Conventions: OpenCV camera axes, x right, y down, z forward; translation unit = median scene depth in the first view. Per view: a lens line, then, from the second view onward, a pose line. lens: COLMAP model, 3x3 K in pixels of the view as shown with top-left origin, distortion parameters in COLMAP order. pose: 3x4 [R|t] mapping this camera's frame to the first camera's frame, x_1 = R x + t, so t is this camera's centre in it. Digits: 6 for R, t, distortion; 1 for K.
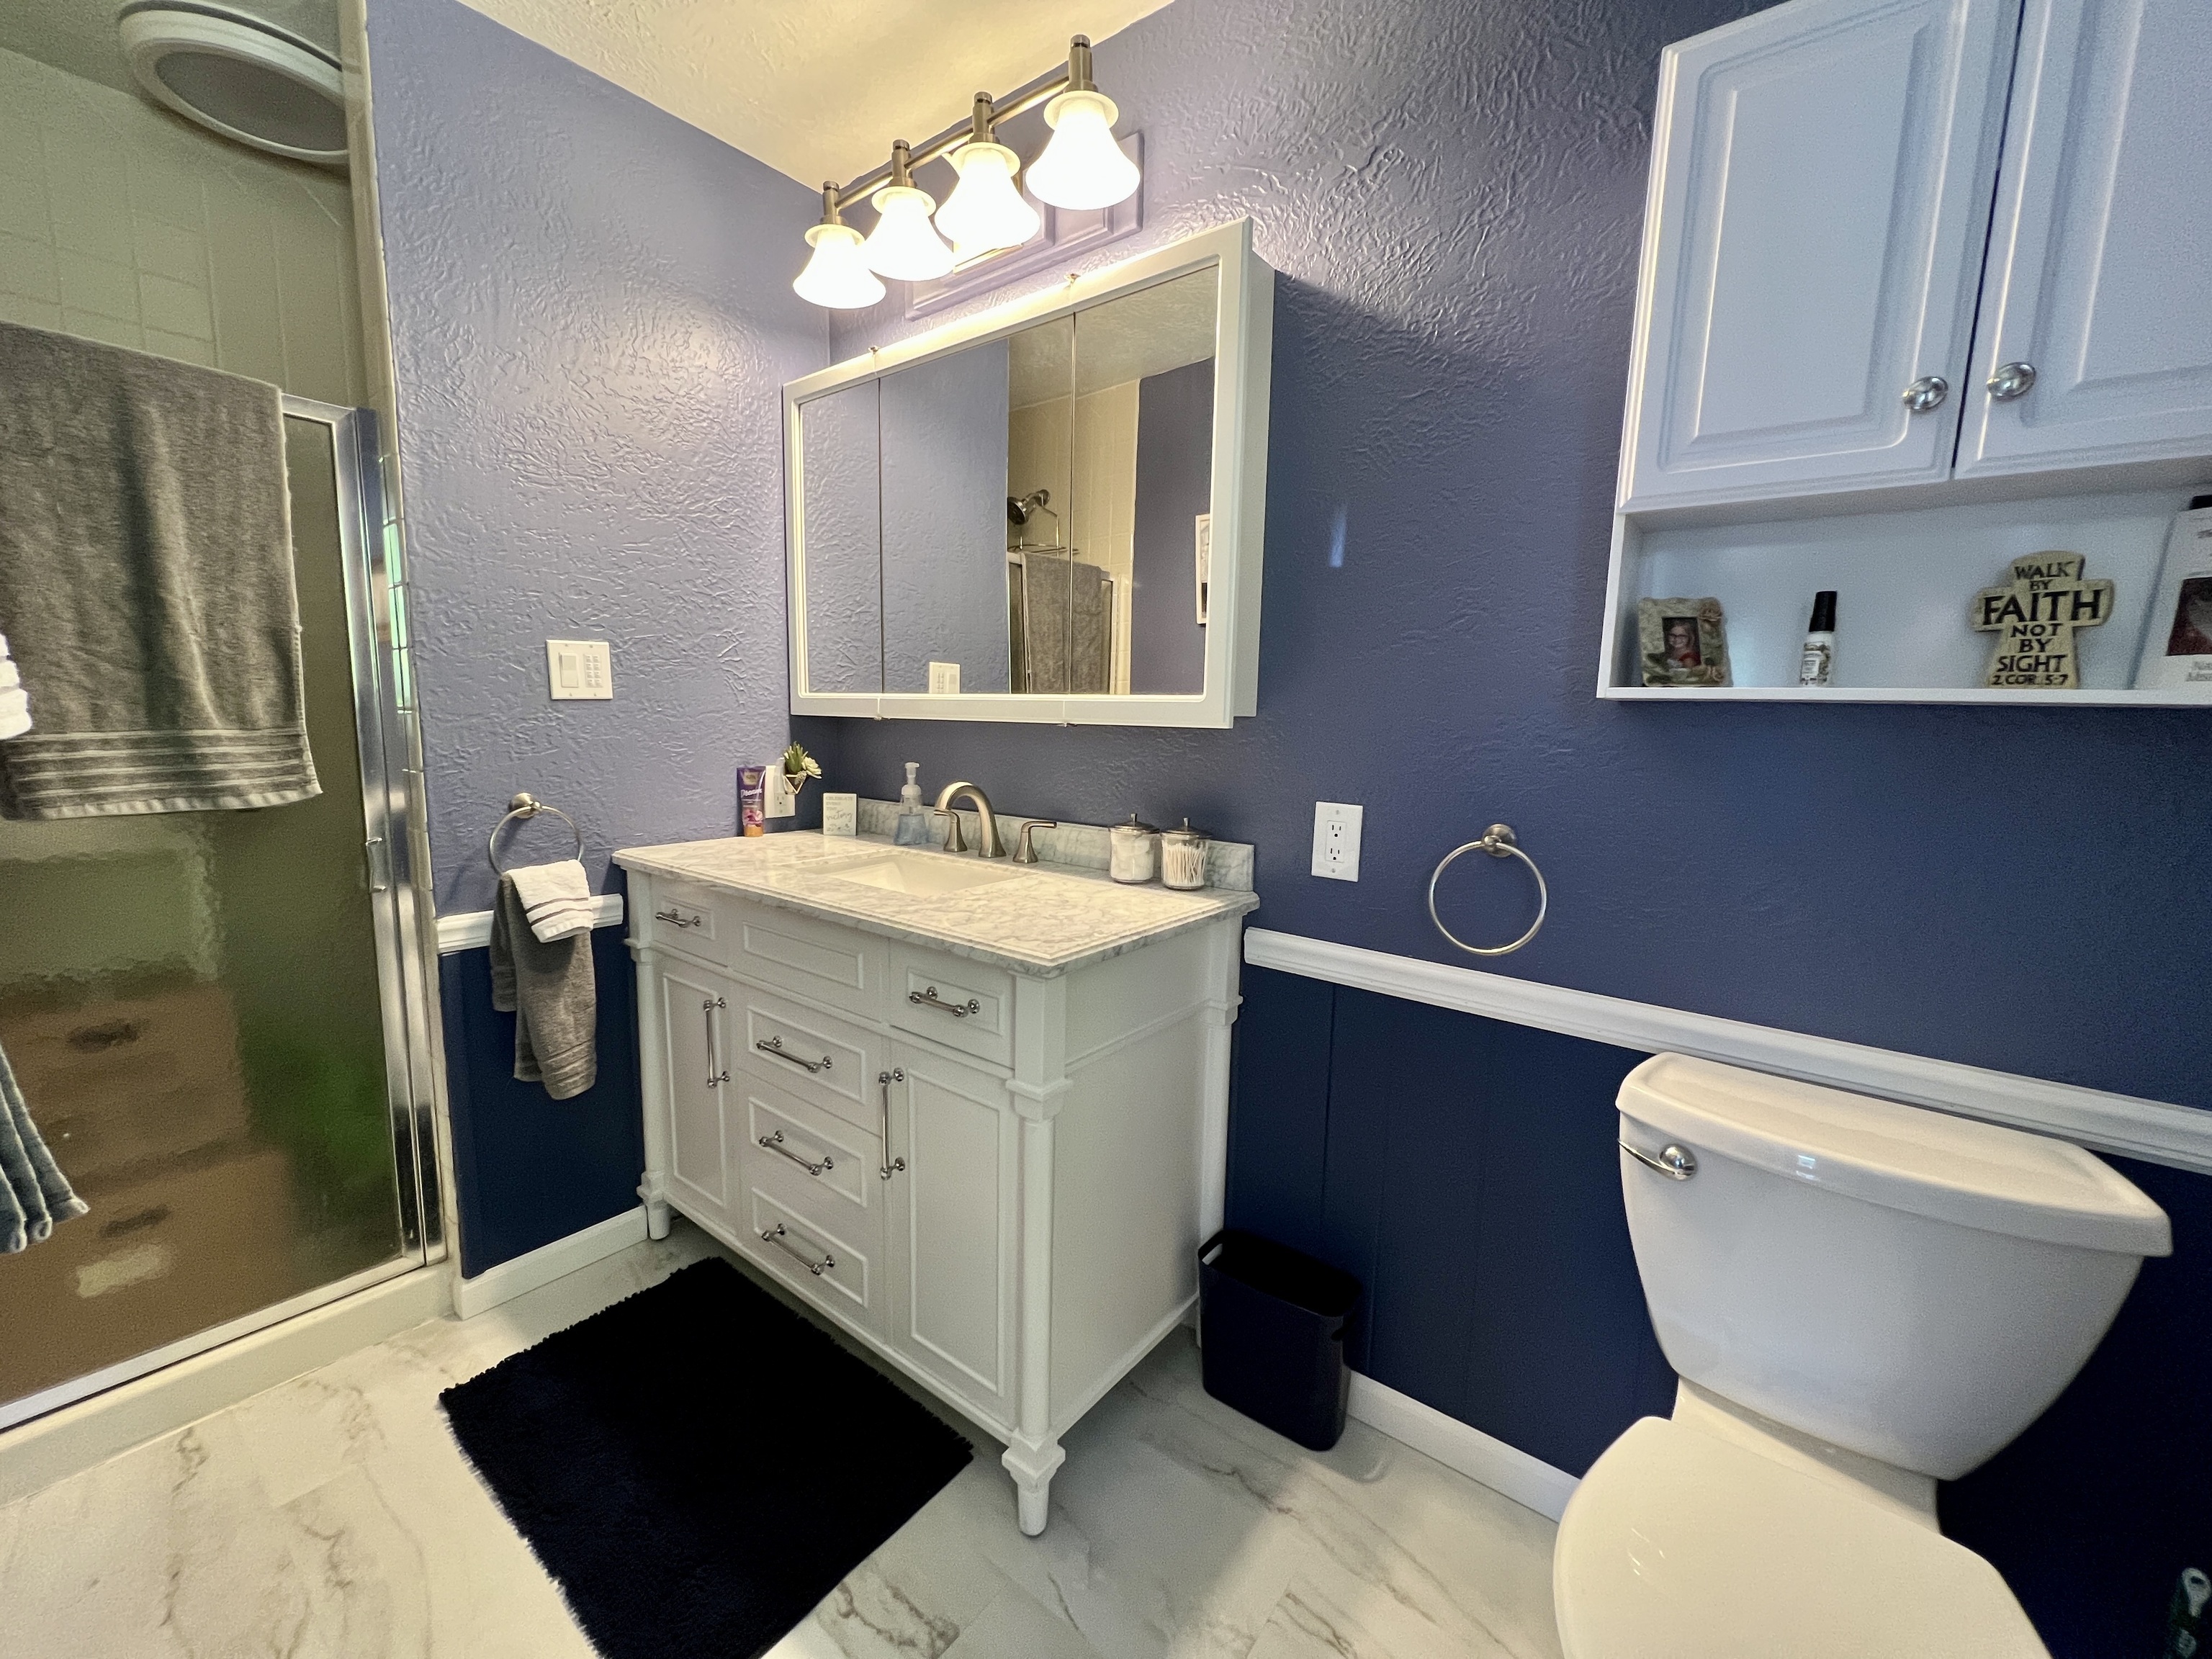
lens RADIAL K [[885.7, 0, 1098.9], [0, 885.7, 830.5], [0, 0, 1]] dist [-0.001344, -0.000811]
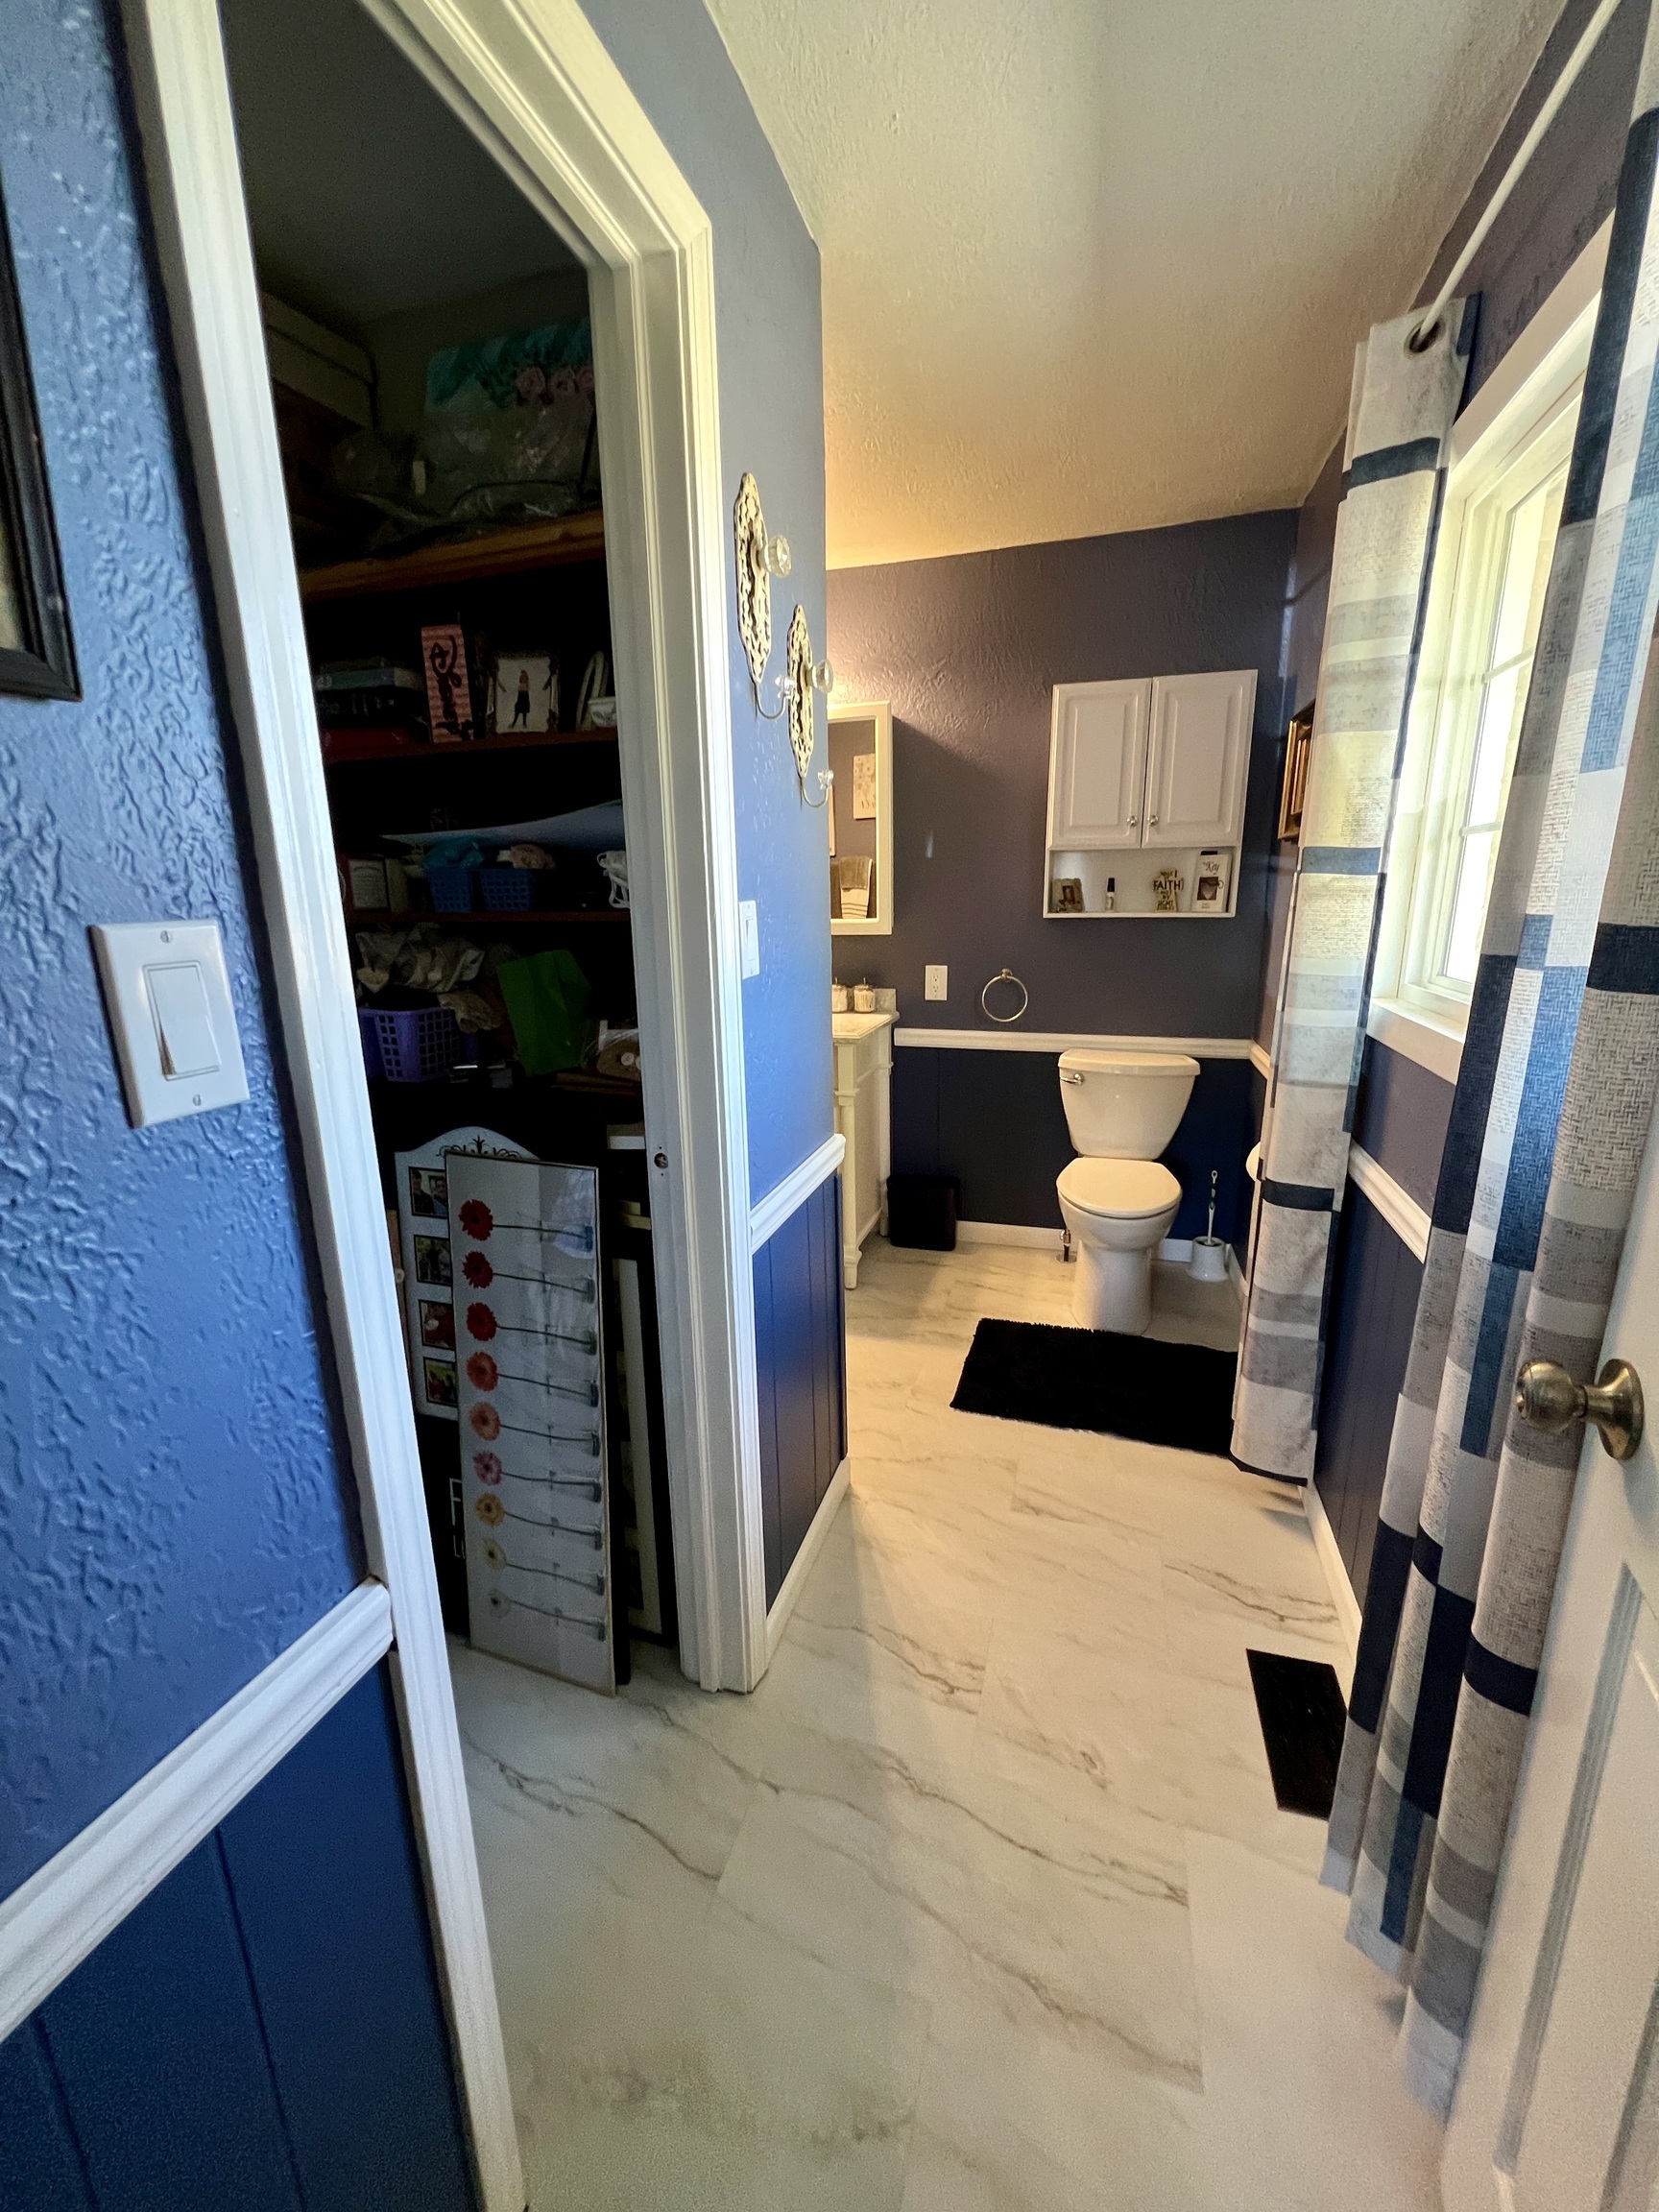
lens RADIAL K [[885.7, 0, 827.6], [0, 885.7, 1101.1], [0, 0, 1]] dist [-0.001344, -0.000811]
pose [[0.934388, -0.117959, 0.336161, -0.862048], [0.084914, 0.990140, 0.111415, 0.039619], [-0.345989, -0.075560, 0.935191, -1.125841]]
